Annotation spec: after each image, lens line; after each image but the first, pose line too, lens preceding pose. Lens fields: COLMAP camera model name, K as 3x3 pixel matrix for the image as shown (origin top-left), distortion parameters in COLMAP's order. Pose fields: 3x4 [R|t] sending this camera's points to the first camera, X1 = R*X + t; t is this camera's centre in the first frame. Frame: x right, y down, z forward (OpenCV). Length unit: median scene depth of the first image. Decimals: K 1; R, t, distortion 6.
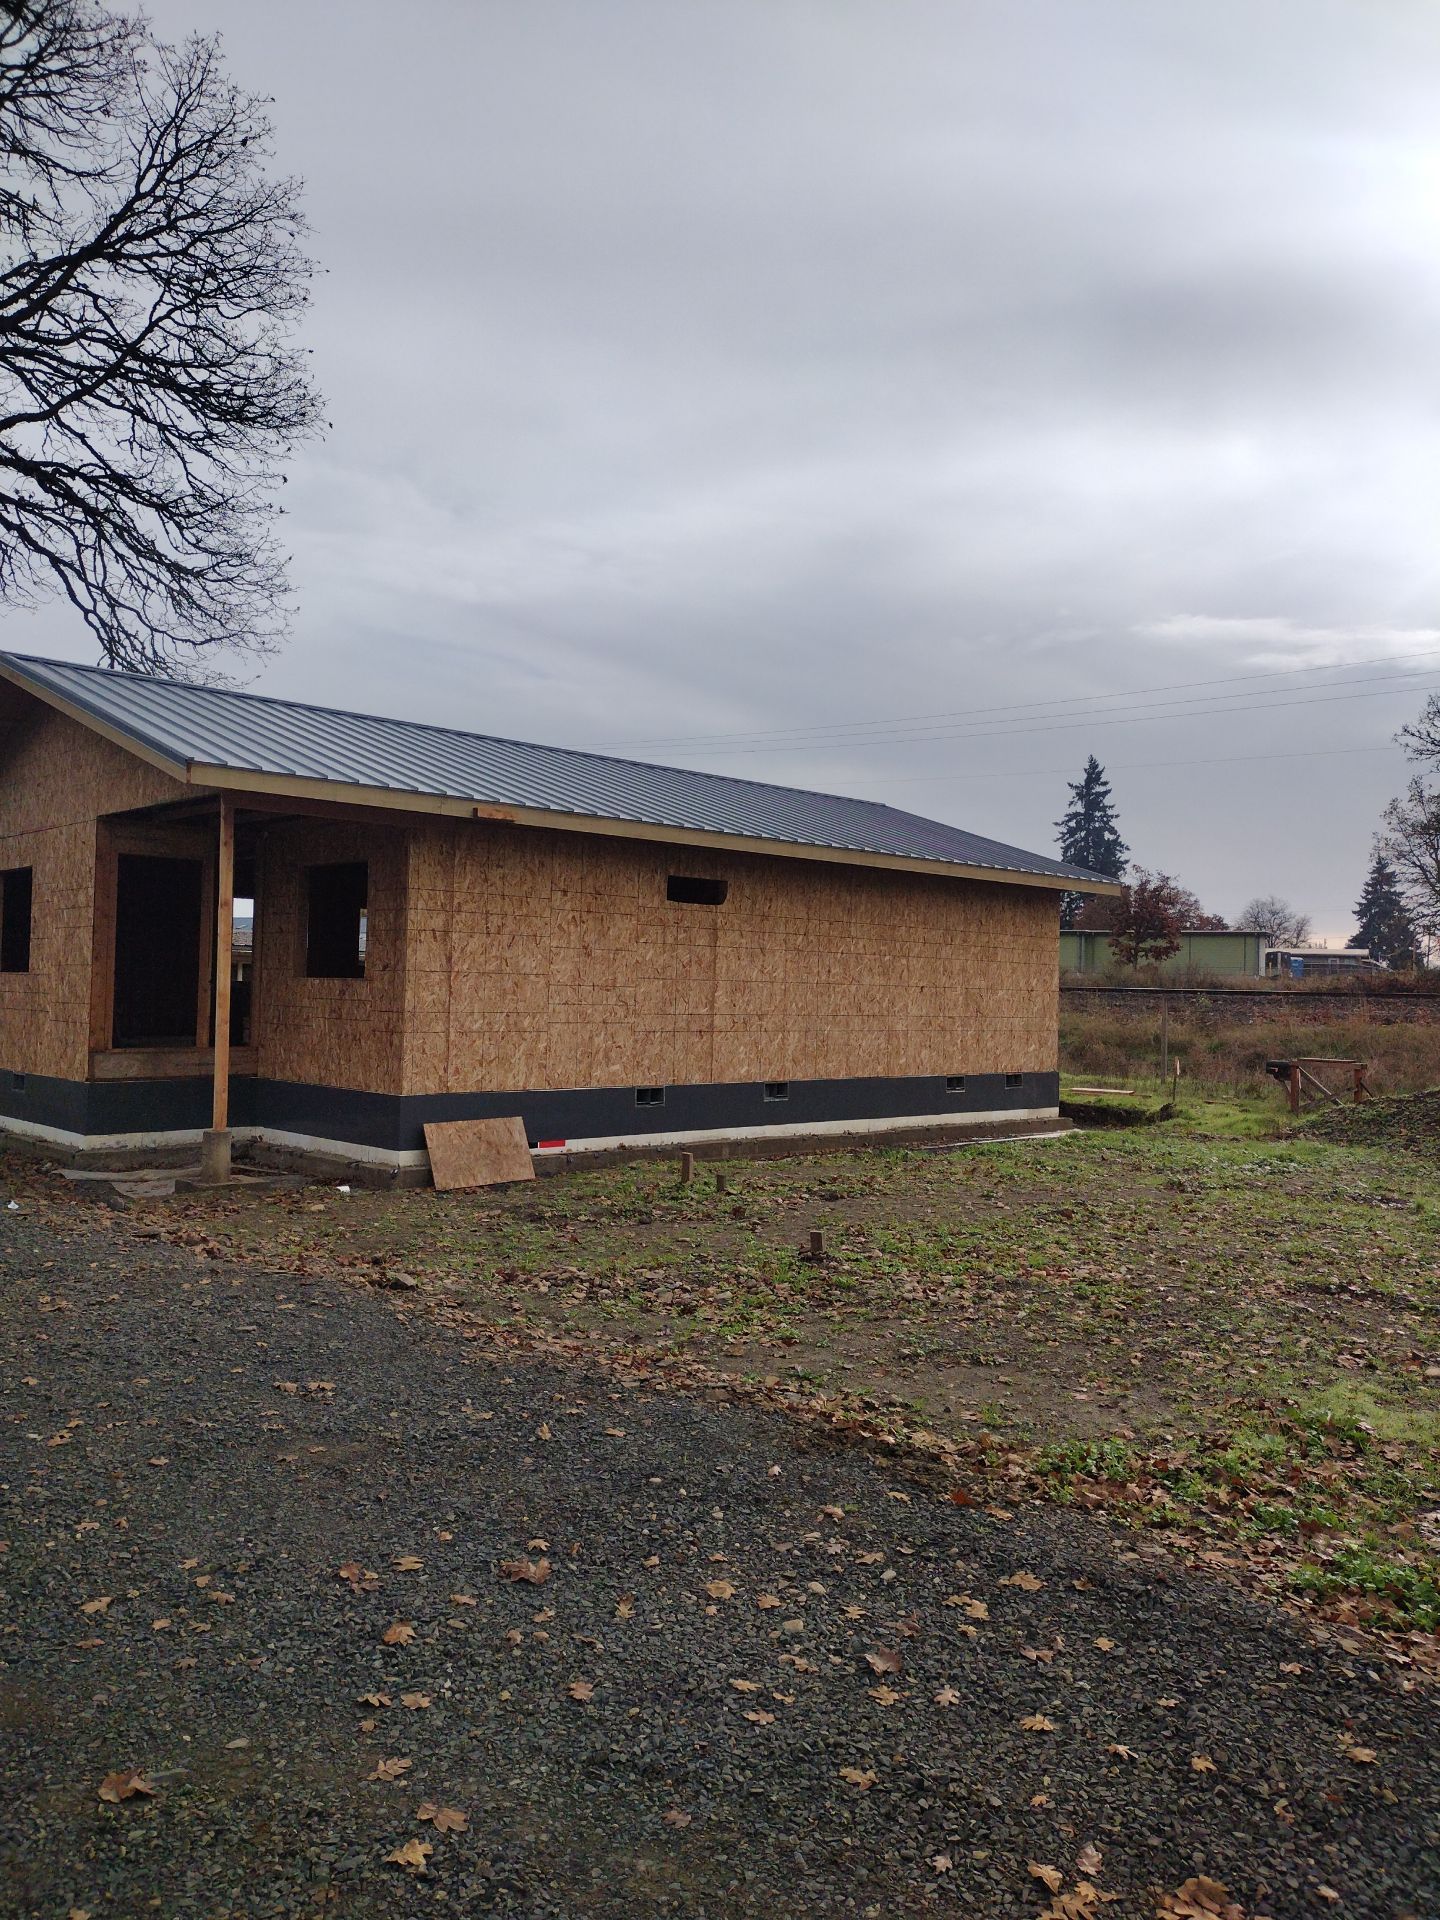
lens RADIAL K [[1475.9, 0, 718.2], [0, 1475.9, 966.5], [0, 0, 1]] dist [0.127264, -0.096422]
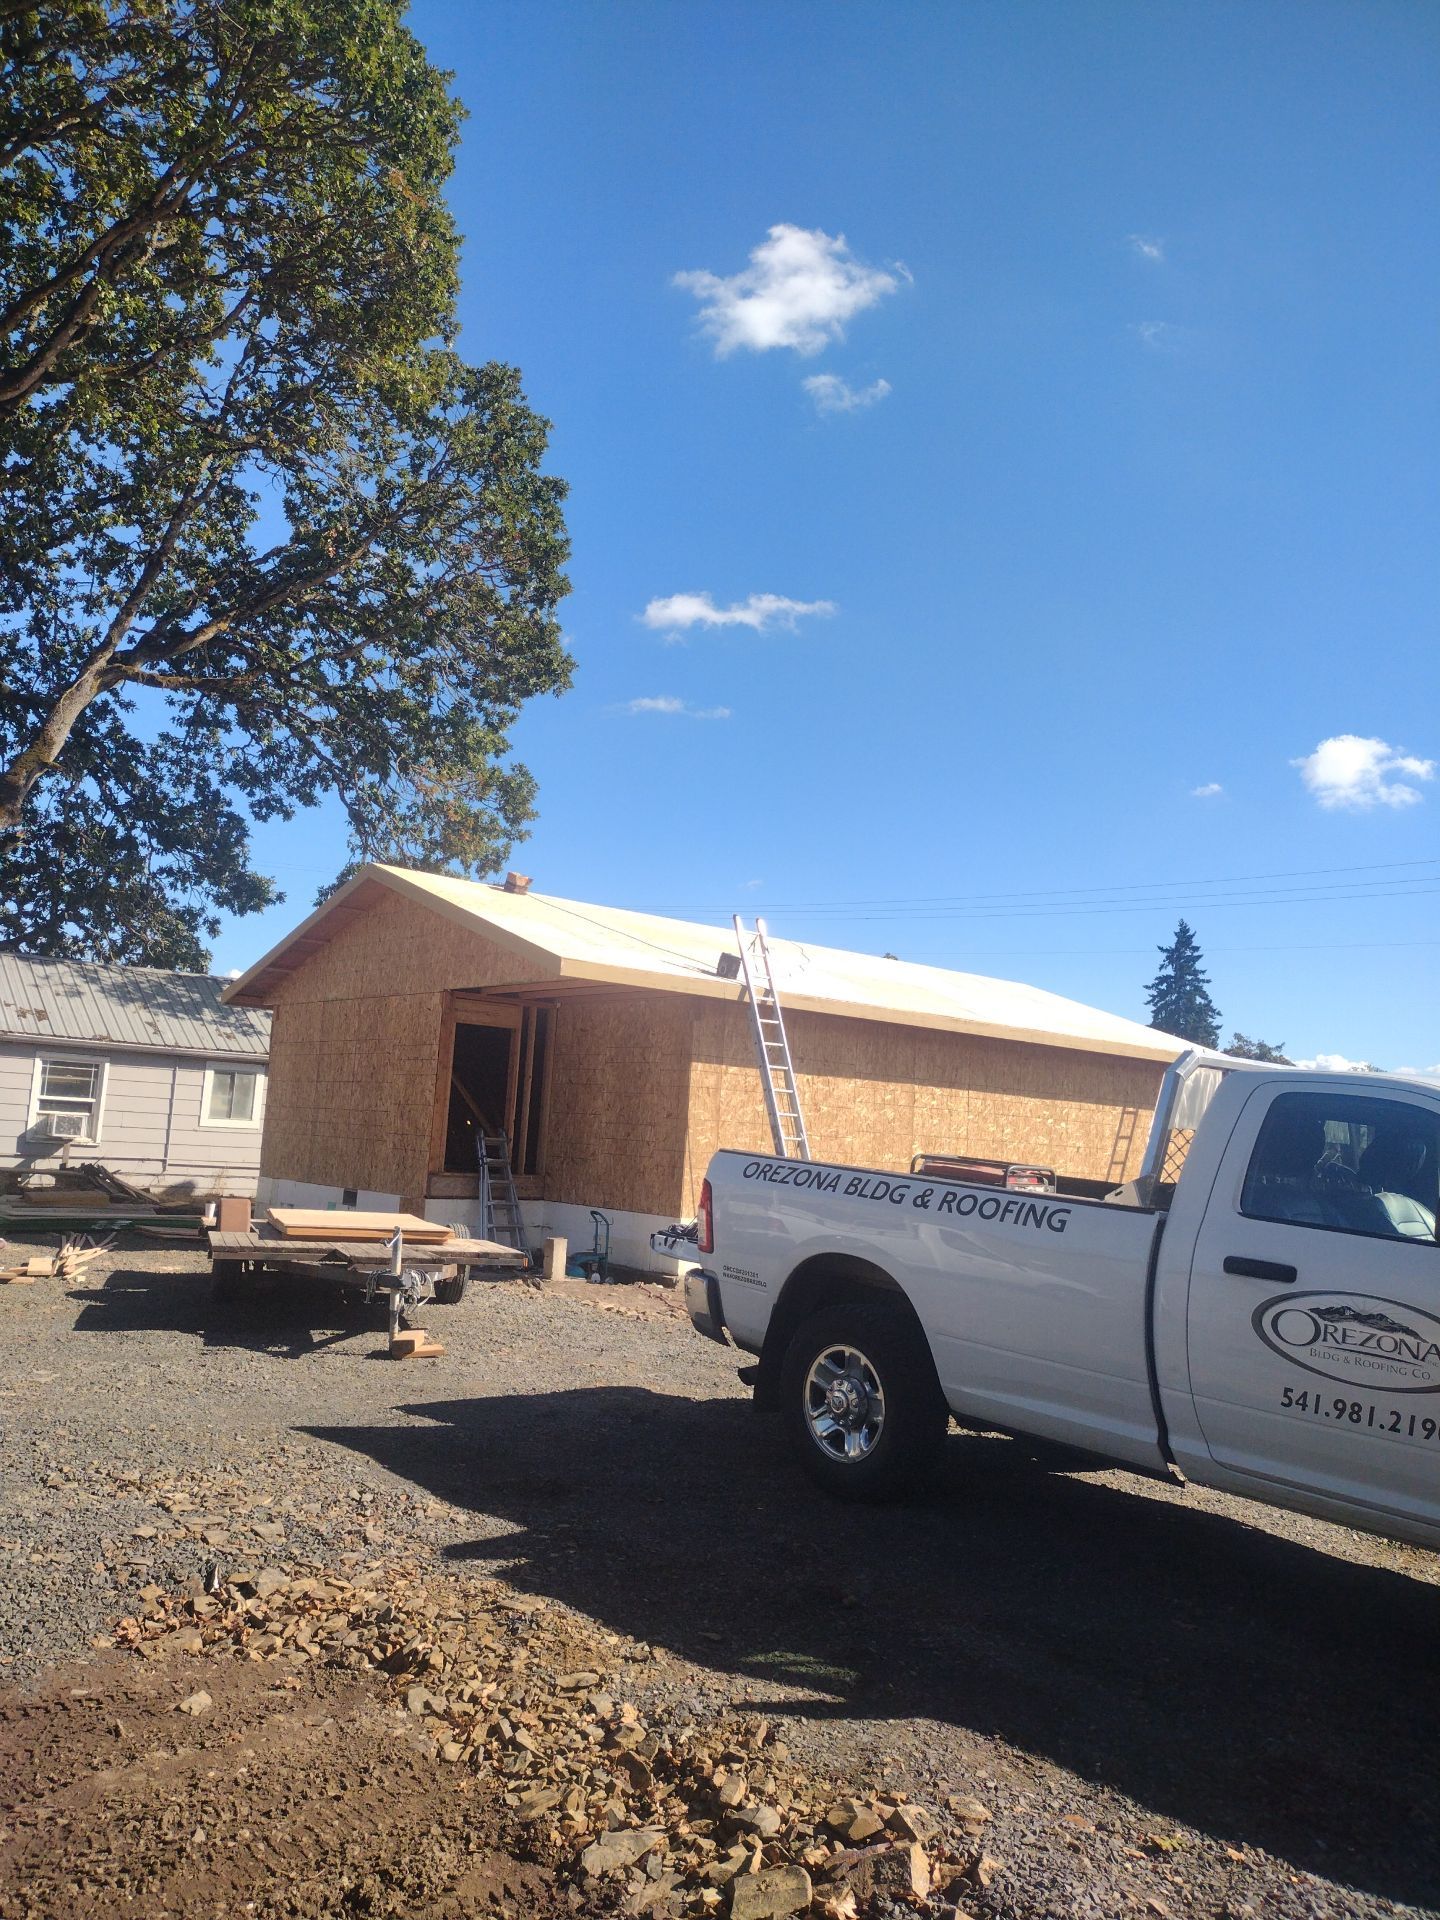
lens RADIAL K [[1479.9, 0, 711.7], [0, 1479.9, 968.2], [0, 0, 1]] dist [0.190836, -0.313222]
pose [[0.997996, 0.031801, -0.054701, -0.121774], [-0.036947, 0.994715, -0.095797, -0.004558], [0.051366, 0.097626, 0.993897, -0.260128]]
